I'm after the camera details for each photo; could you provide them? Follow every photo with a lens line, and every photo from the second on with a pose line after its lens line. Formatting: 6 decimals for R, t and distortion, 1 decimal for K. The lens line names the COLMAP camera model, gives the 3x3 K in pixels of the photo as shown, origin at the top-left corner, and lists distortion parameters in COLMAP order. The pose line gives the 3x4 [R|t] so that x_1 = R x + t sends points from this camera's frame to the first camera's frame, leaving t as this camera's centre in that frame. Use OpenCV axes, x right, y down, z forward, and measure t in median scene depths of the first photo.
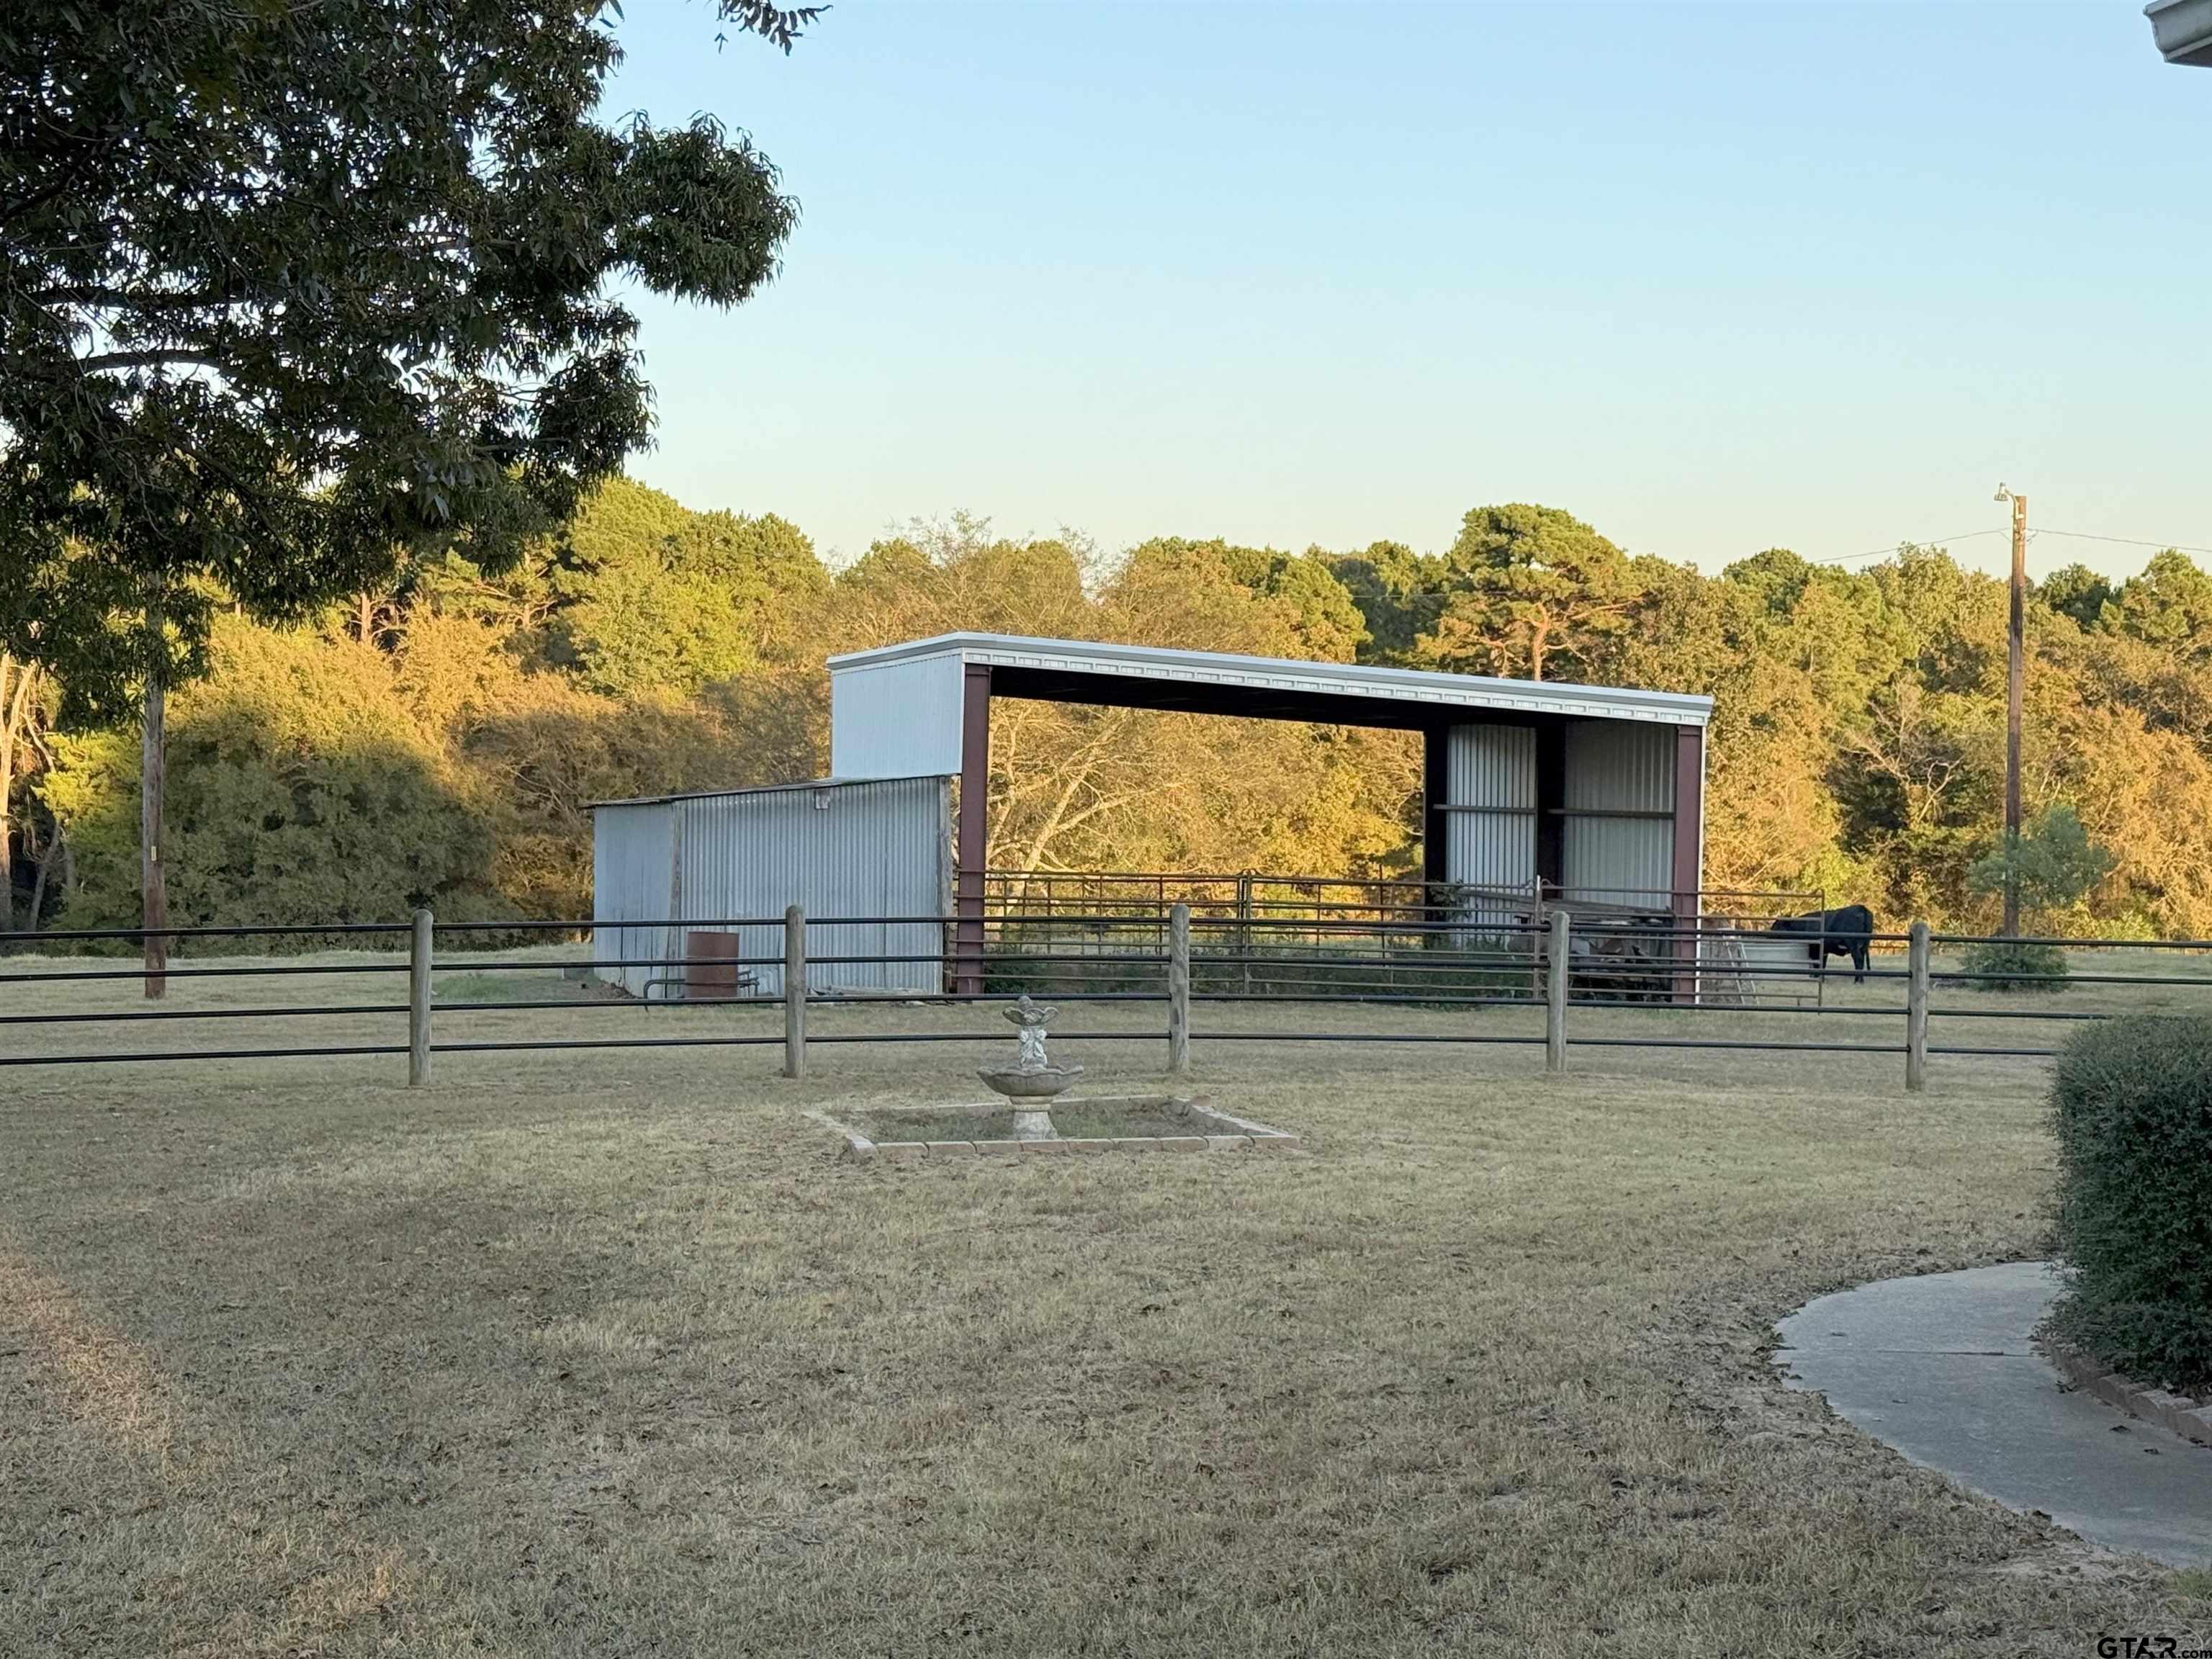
lens RADIAL K [[3454.3, 0, 1106.0], [0, 3454.3, 829.5], [0, 0, 1]] dist [0.015422, 0.009562]
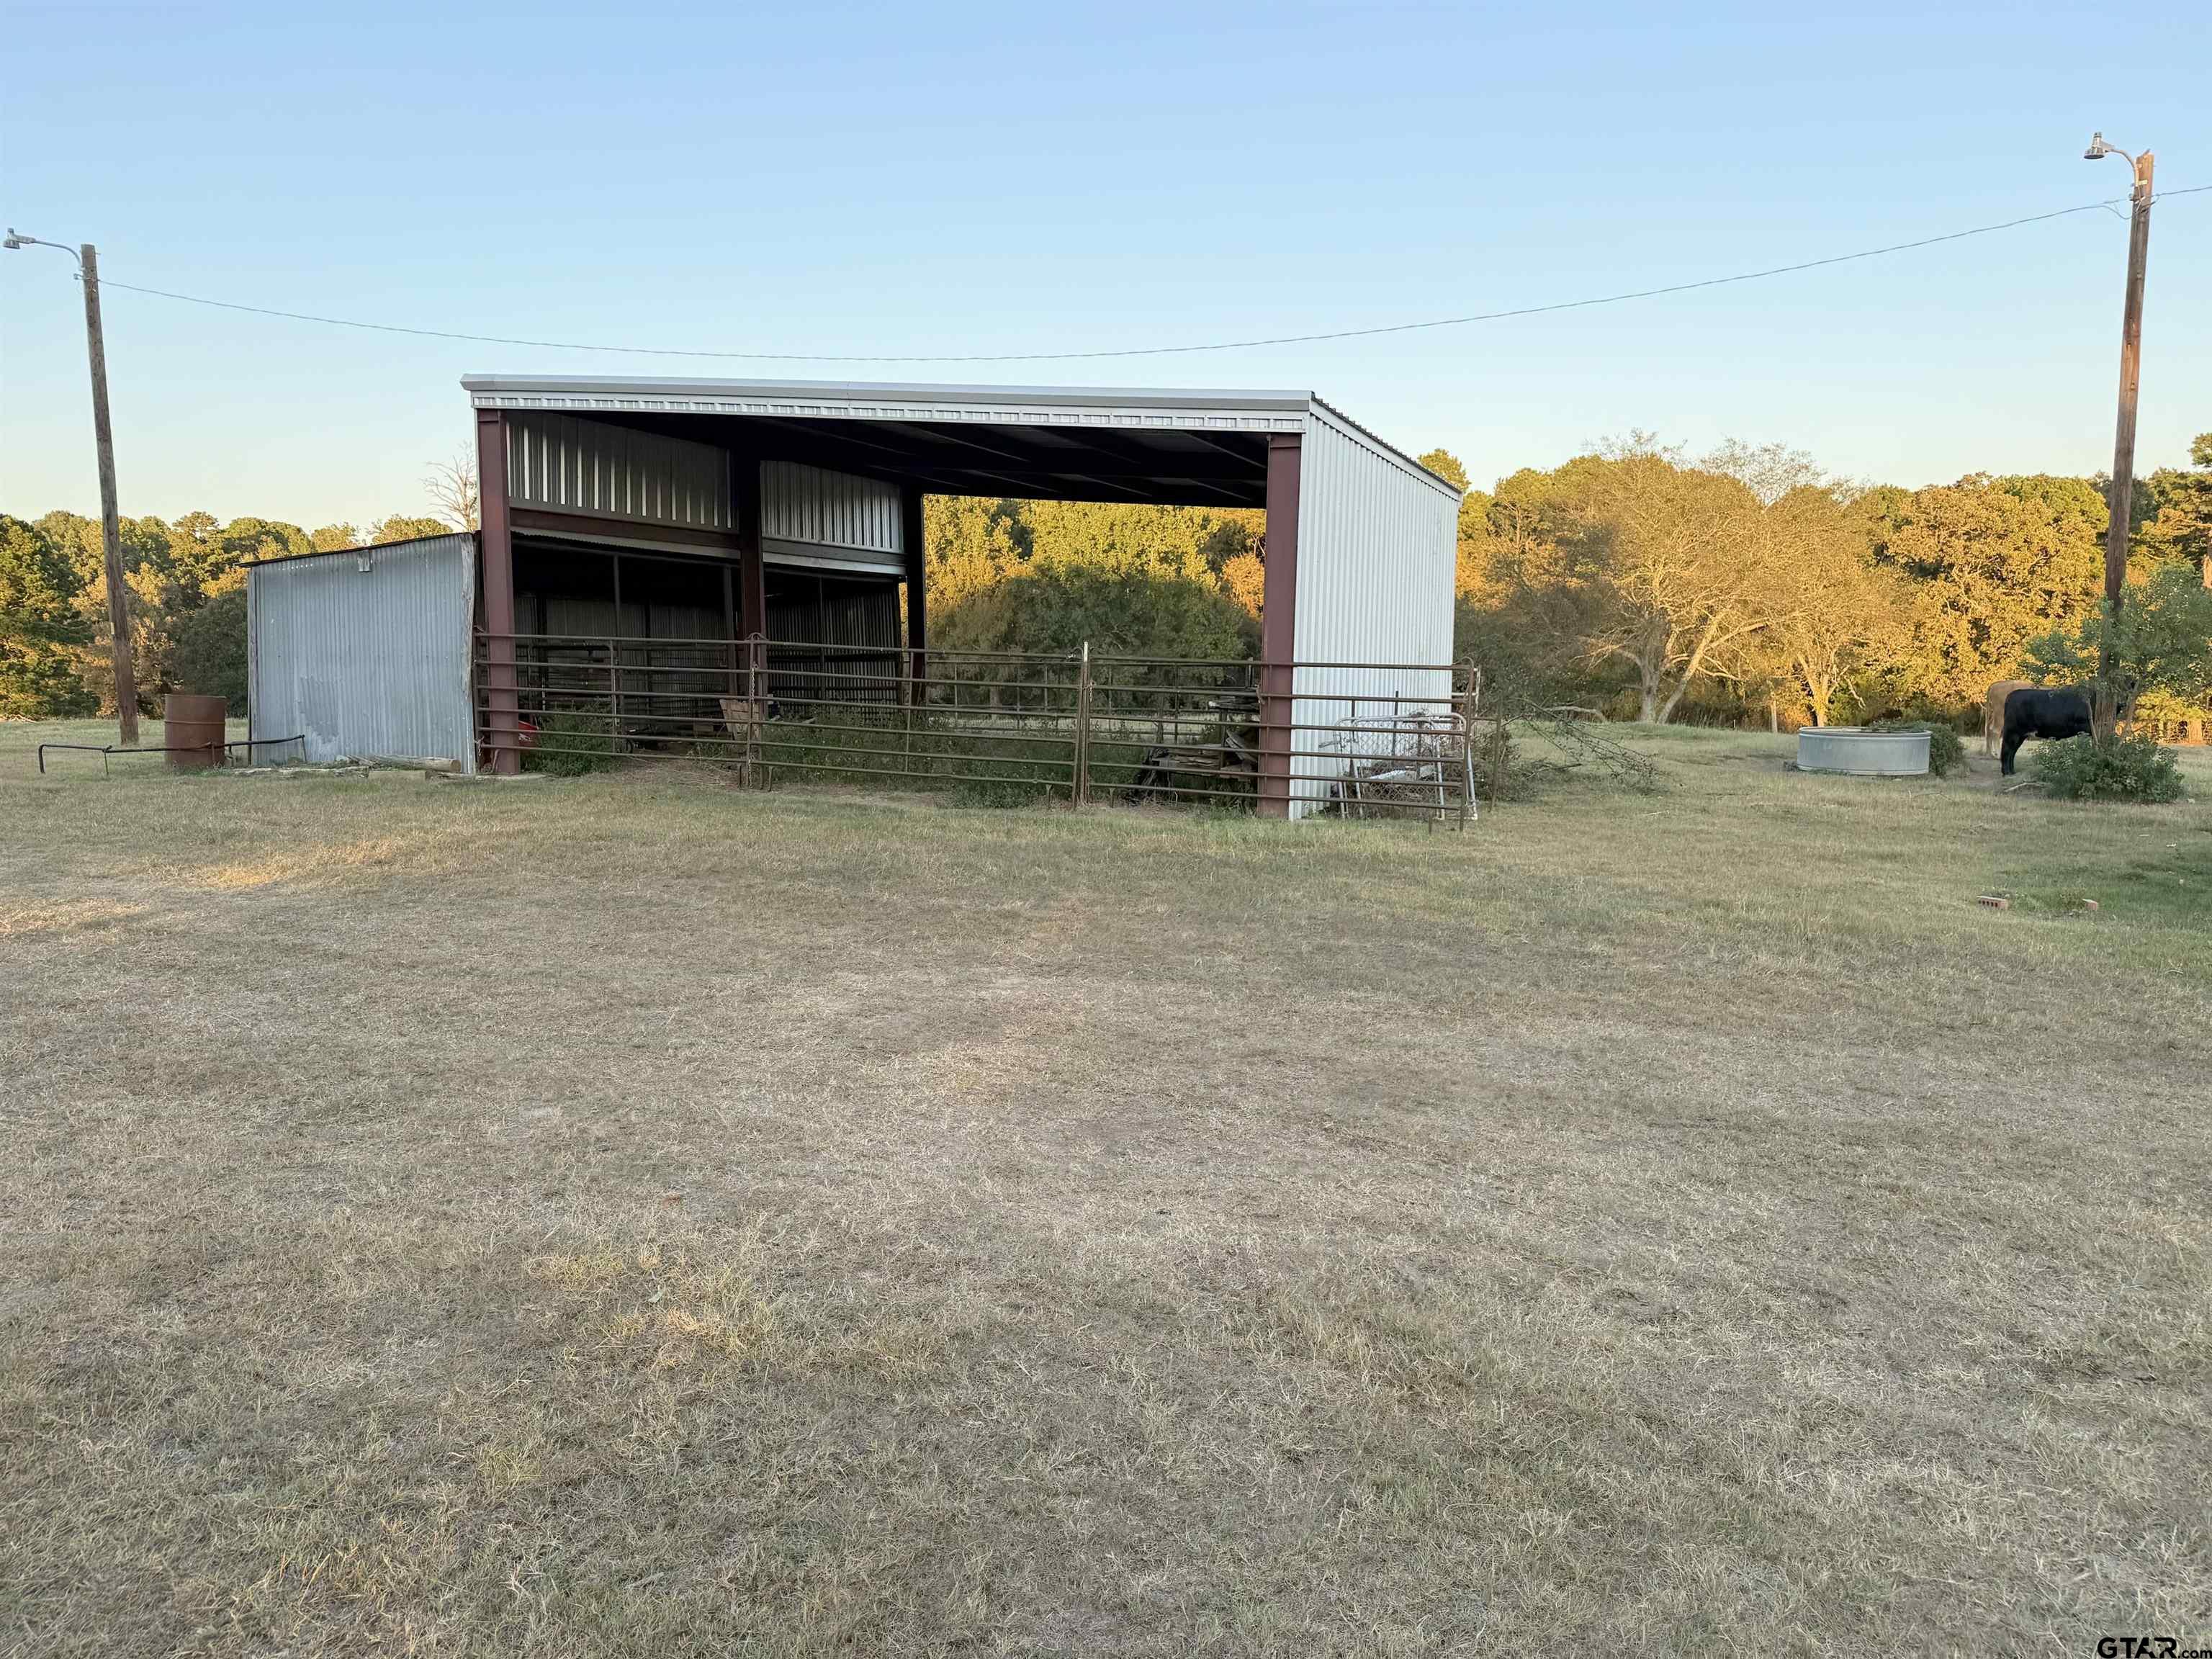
lens RADIAL K [[1538.3, 0, 1106.0], [0, 1538.3, 829.5], [0, 0, 1]] dist [0.064496, -0.096806]
pose [[0.838388, 0.057621, -0.542020, 0.086046], [-0.000314, 0.994447, 0.105233, 0.005193], [0.545074, -0.088056, 0.833751, 0.190272]]
